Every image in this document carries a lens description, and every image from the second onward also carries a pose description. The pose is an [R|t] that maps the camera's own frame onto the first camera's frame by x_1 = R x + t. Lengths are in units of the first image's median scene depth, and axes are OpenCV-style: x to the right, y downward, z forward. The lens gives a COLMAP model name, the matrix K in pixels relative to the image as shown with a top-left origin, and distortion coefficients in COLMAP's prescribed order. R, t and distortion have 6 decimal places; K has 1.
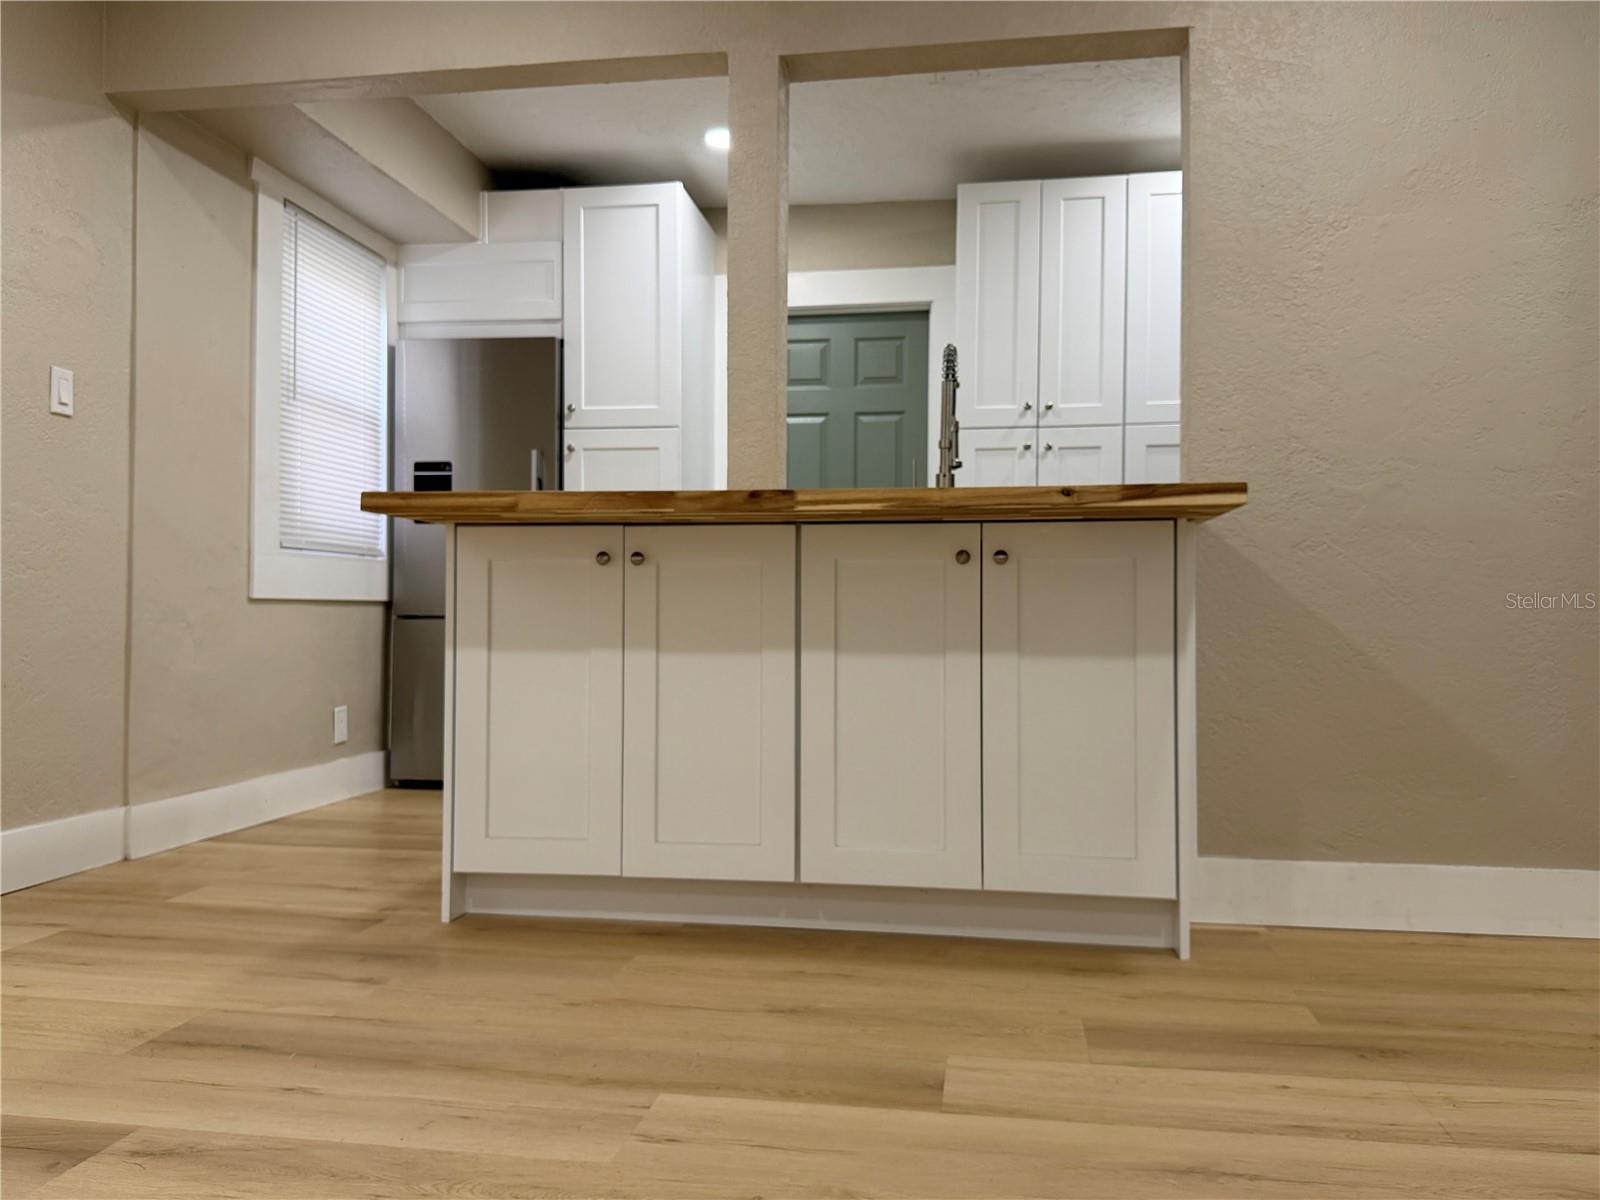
lens RADIAL K [[1205.8, 0, 800.0], [0, 1205.8, 600.0], [0, 0, 1]] dist [0.081668, -0.141020]
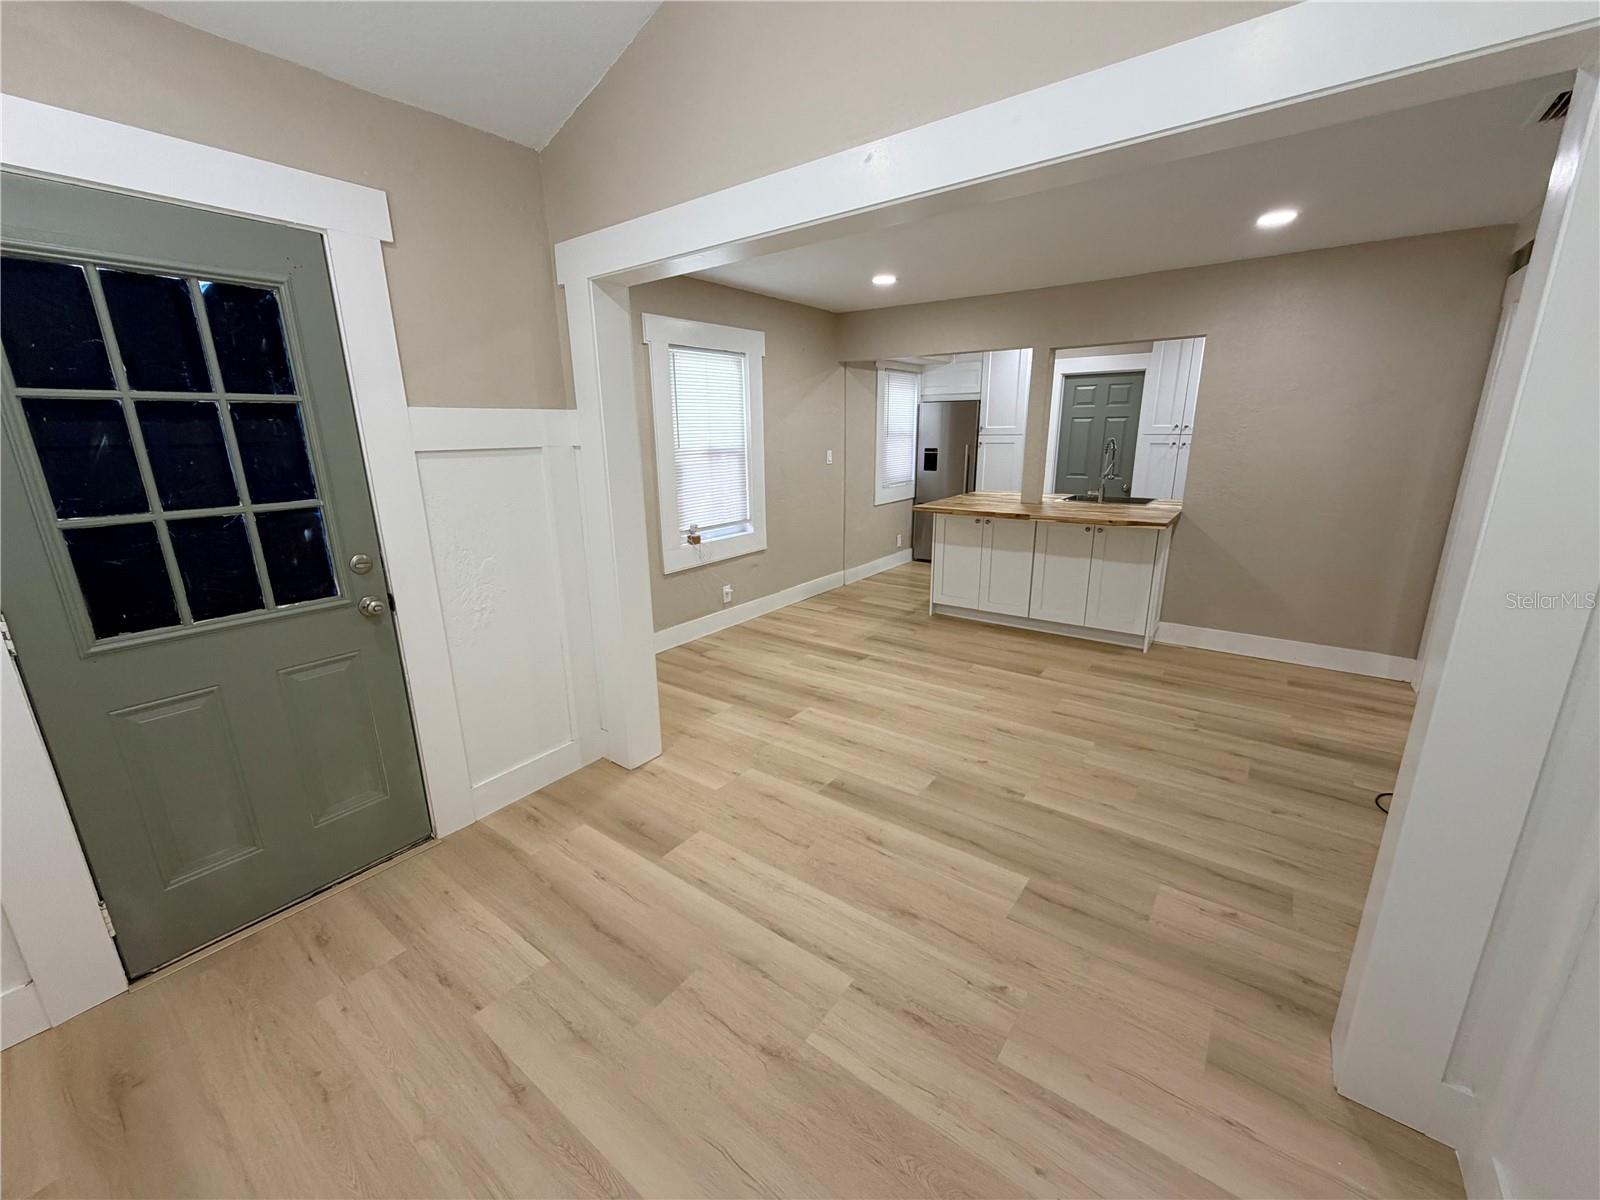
lens RADIAL K [[646.7, 0, 797.2], [0, 646.7, 603.7], [0, 0, 1]] dist [-0.001127, 0.000068]
pose [[0.882546, 0.107328, -0.457814, 0.222750], [0.026796, 0.960542, 0.276841, -0.292676], [0.469462, -0.256592, 0.844847, -0.759696]]
